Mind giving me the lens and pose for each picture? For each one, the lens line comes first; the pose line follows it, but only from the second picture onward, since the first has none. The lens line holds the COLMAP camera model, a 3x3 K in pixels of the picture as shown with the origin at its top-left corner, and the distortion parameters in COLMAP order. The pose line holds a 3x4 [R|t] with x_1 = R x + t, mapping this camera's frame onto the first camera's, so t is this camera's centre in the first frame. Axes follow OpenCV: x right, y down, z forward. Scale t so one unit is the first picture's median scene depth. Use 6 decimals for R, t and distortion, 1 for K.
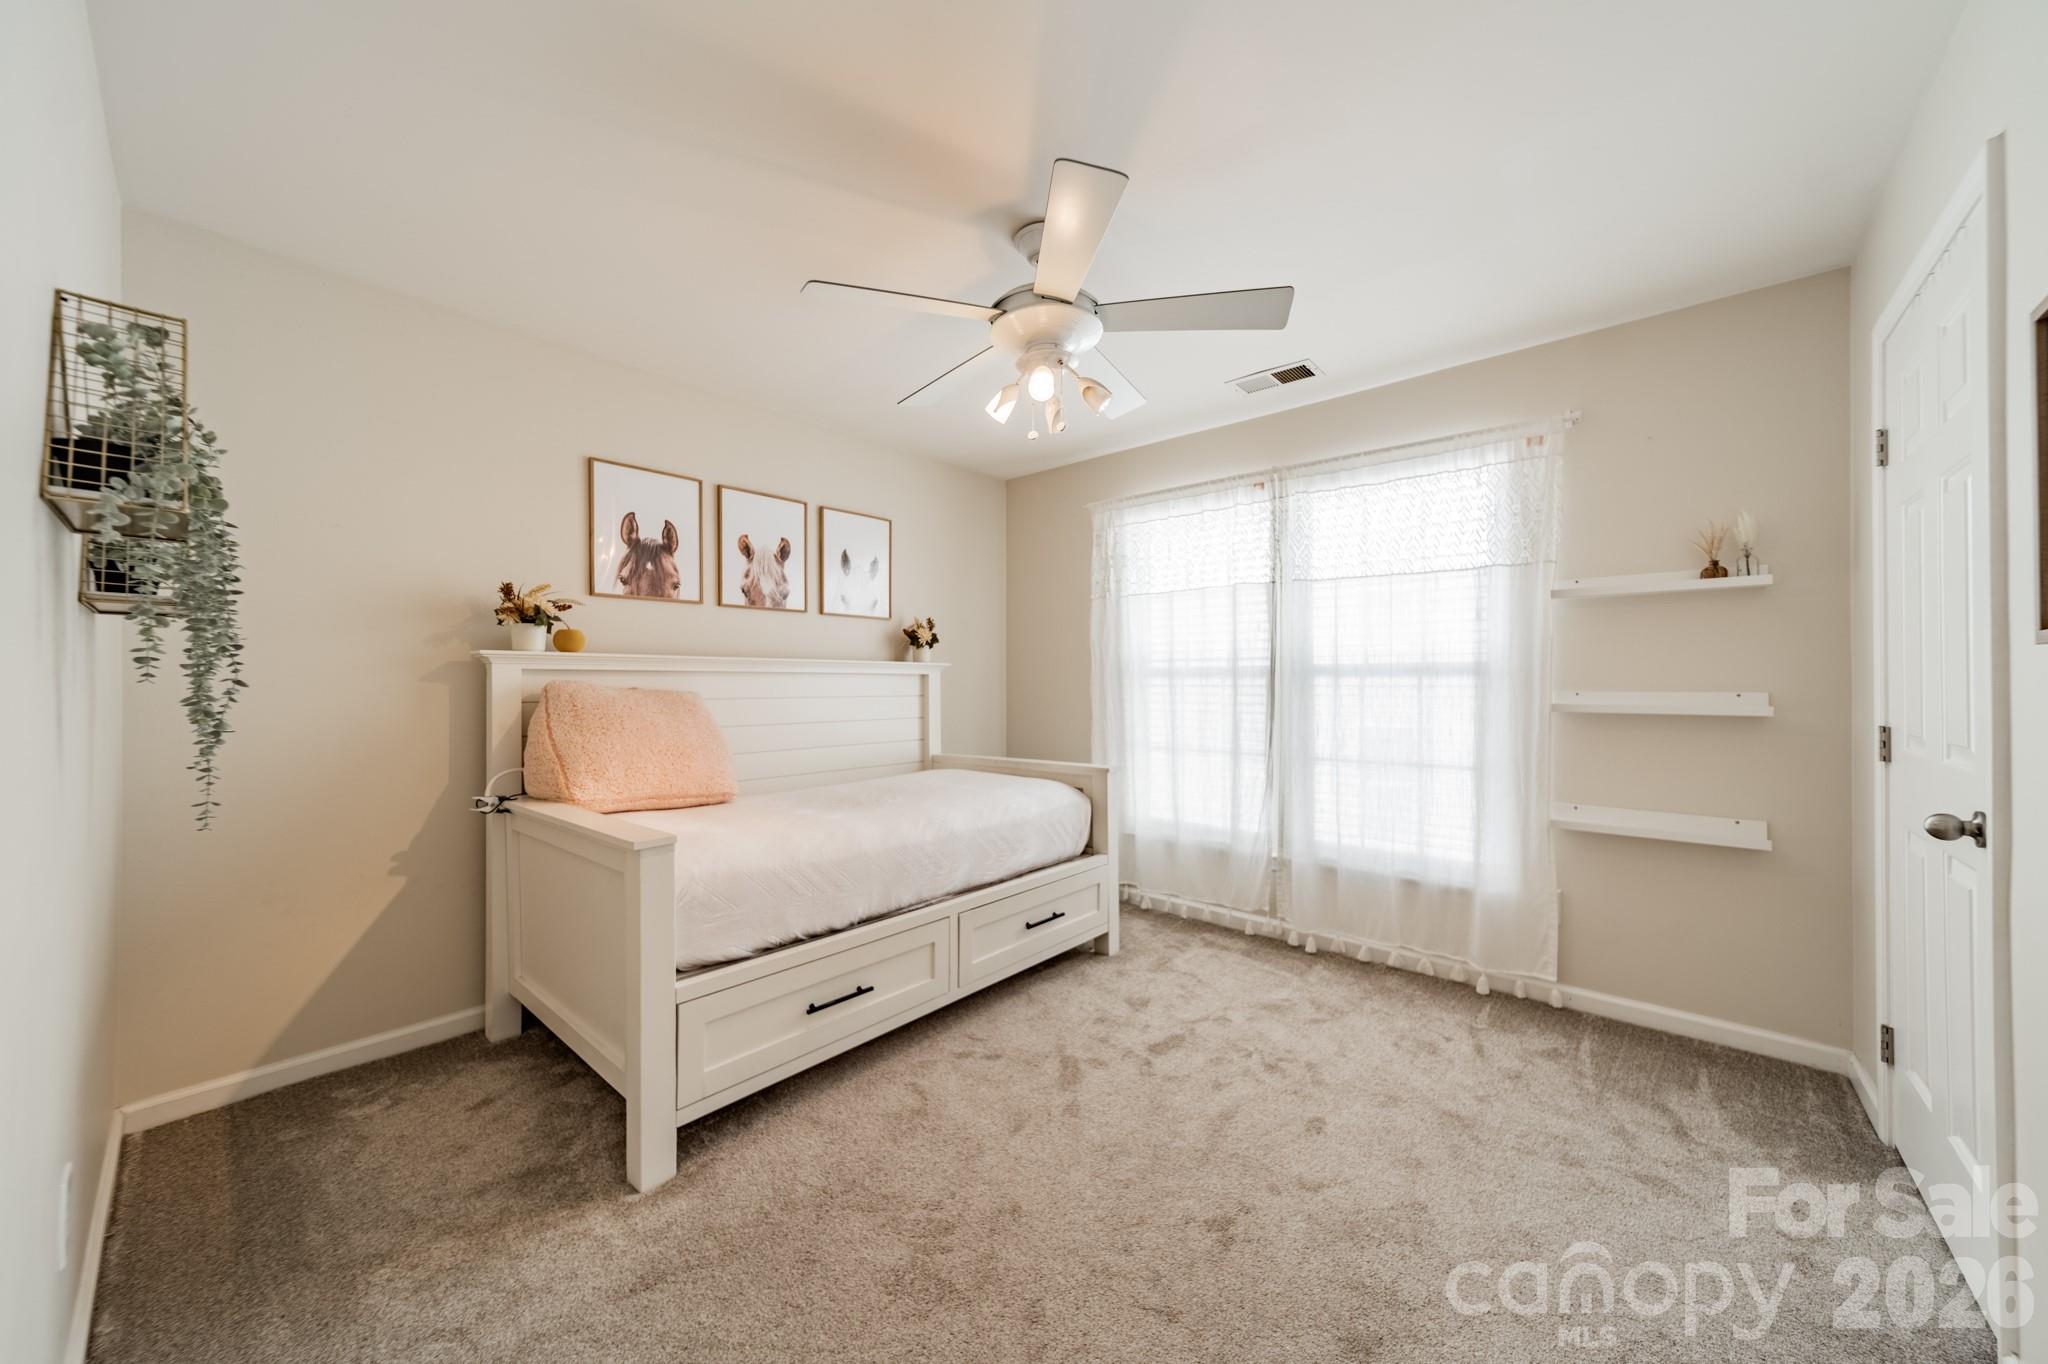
lens RADIAL K [[719.8, 0, 1029.4], [0, 719.8, 683.5], [0, 0, 1]] dist [0.010552, -0.002070]
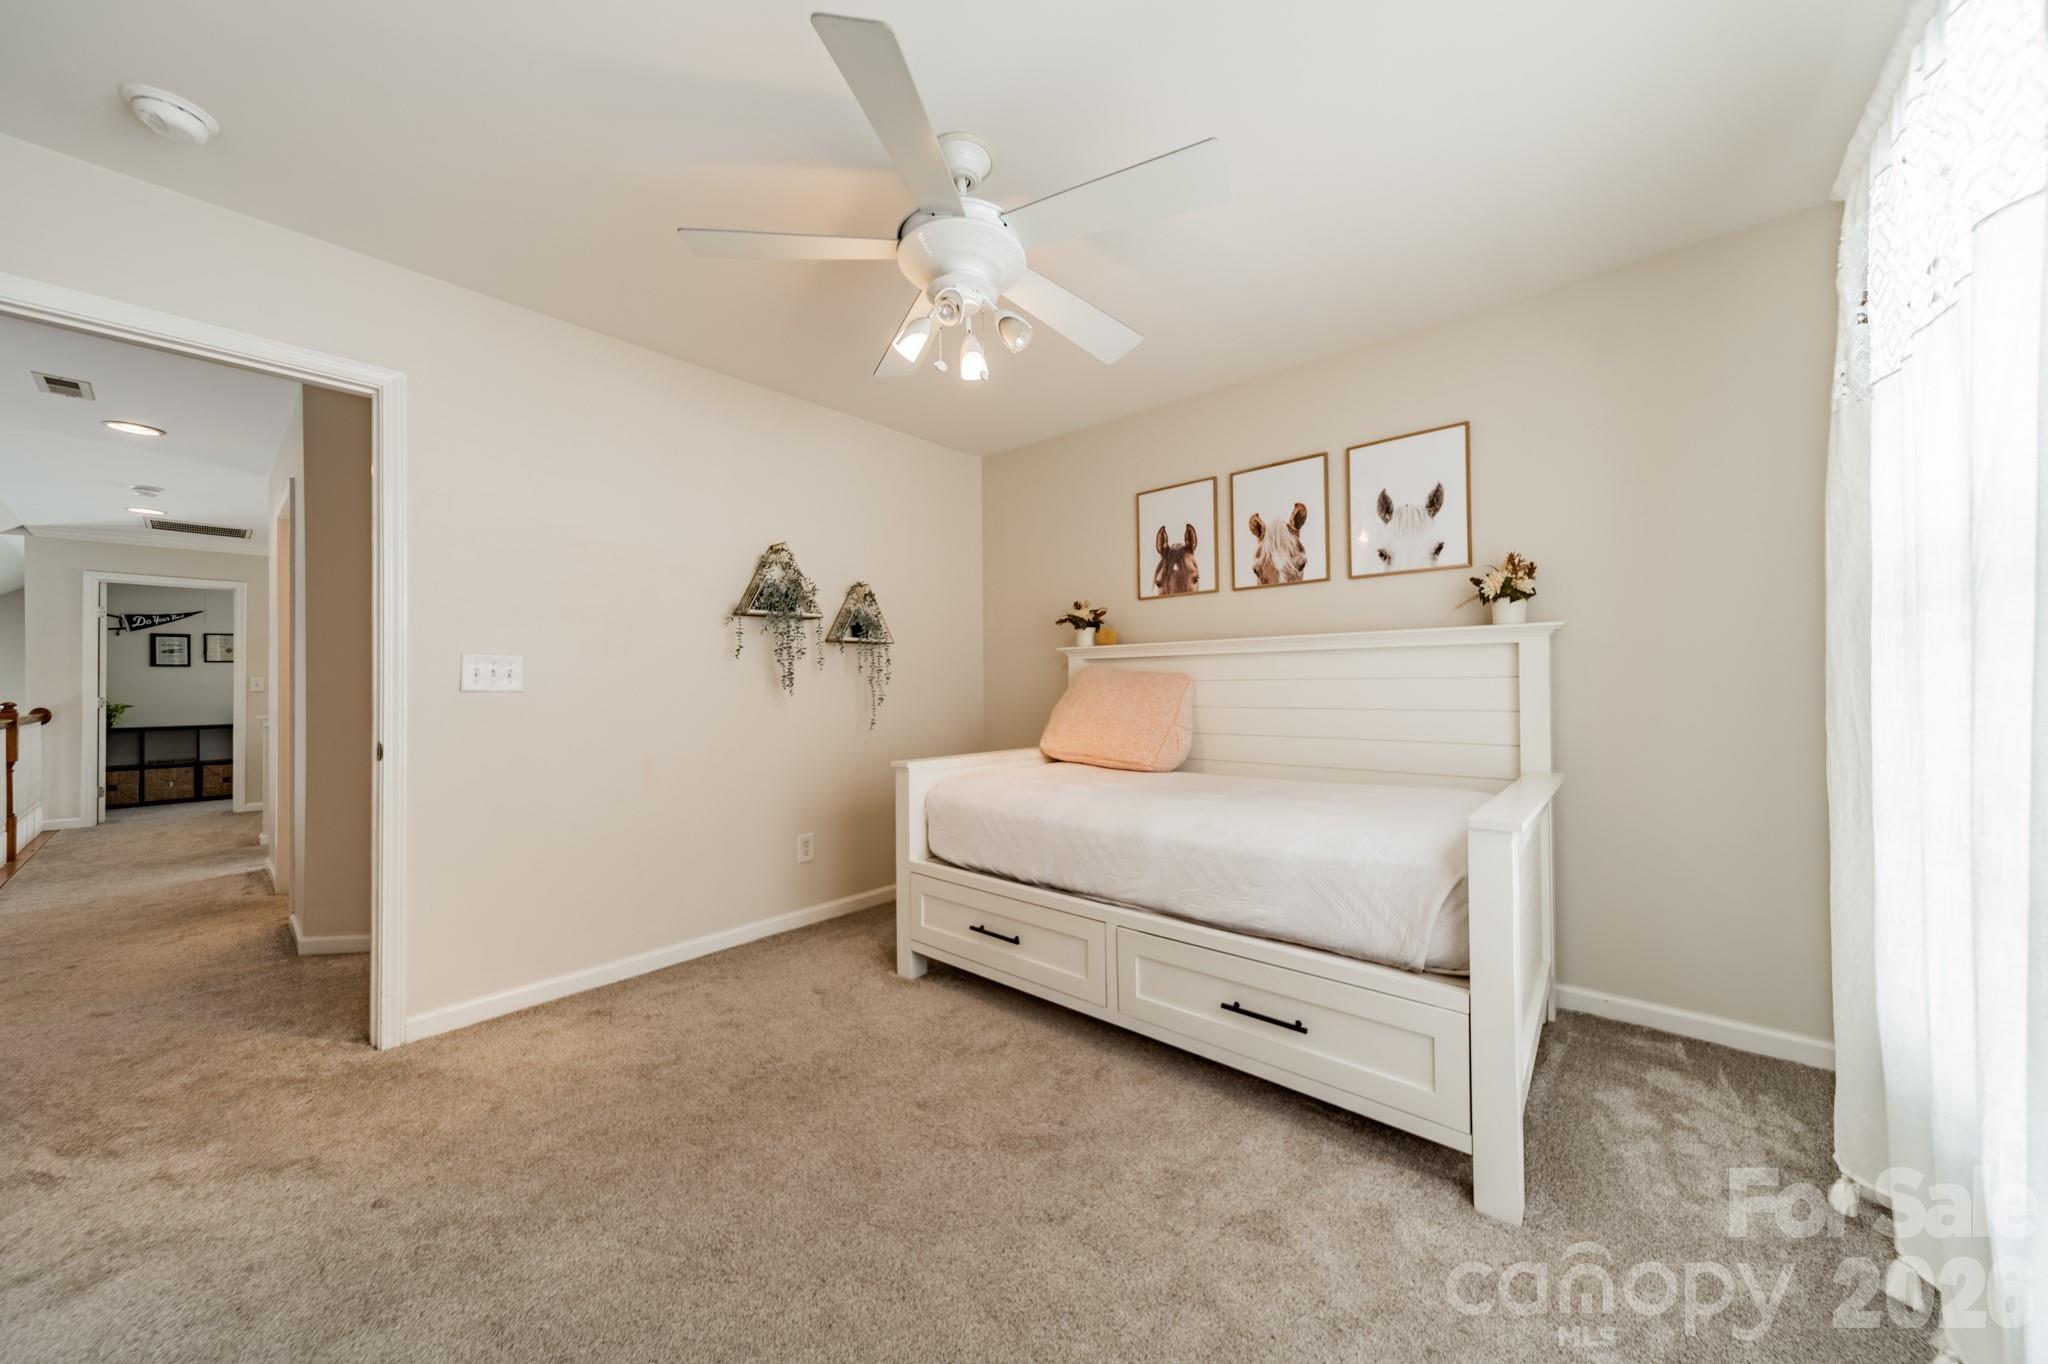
lens RADIAL K [[702.2, 0, 1048.1], [0, 702.2, 689.7], [0, 0, 1]] dist [0.012515, 0.000007]
pose [[0.026396, 0.015443, -0.999532, 0.610925], [0.016569, 0.999737, 0.015884, 0.016052], [0.999514, -0.016981, 0.026133, 0.738643]]
